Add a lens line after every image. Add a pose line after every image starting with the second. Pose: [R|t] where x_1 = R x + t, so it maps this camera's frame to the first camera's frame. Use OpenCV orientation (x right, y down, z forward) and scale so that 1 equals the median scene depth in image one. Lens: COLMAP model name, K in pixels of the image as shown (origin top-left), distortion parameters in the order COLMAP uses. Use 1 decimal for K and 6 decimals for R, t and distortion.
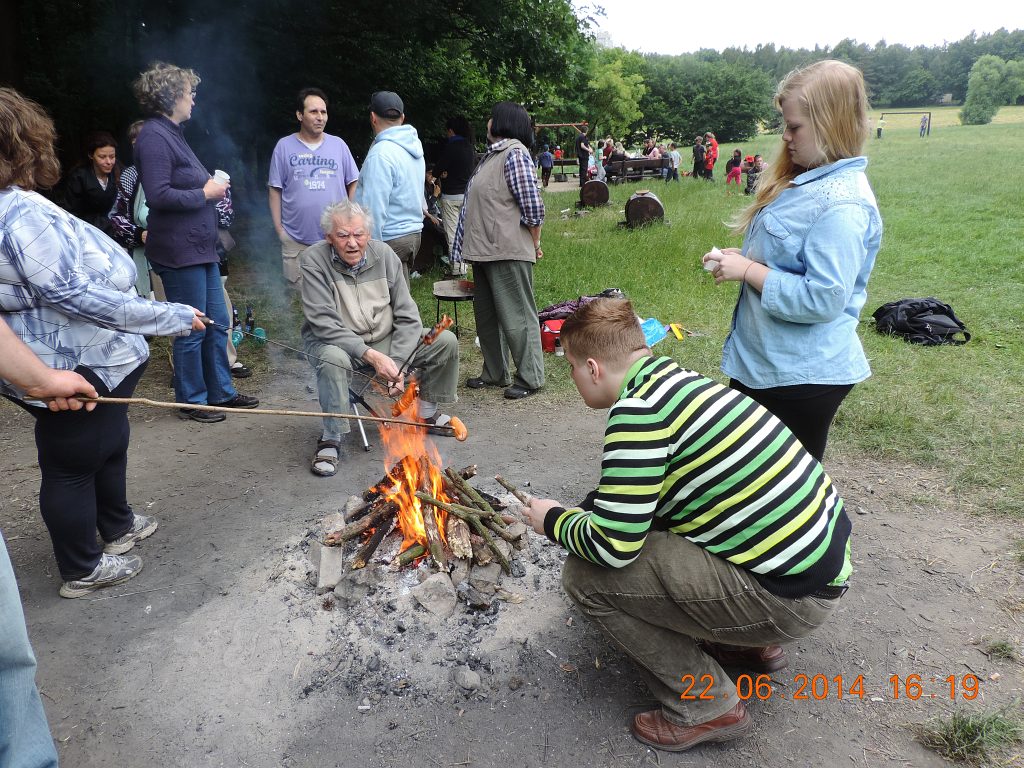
lens RADIAL K [[834.5, 0, 512.0], [0, 834.5, 384.0], [0, 0, 1]] dist [0.000752, 0.001261]
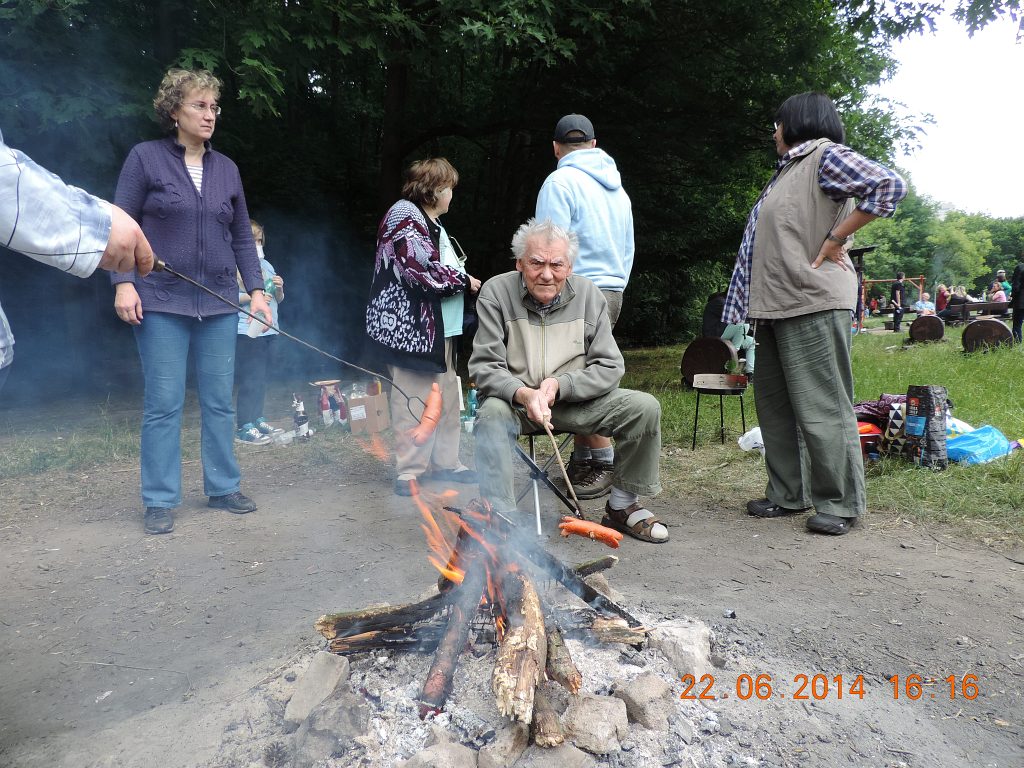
lens RADIAL K [[801.7, 0, 512.0], [0, 801.7, 384.0], [0, 0, 1]] dist [-0.073656, 0.005381]
pose [[0.920891, 0.032512, -0.388463, 0.070783], [-0.105511, 0.980108, -0.168096, 0.058056], [0.375270, 0.195785, 0.906002, 0.335517]]
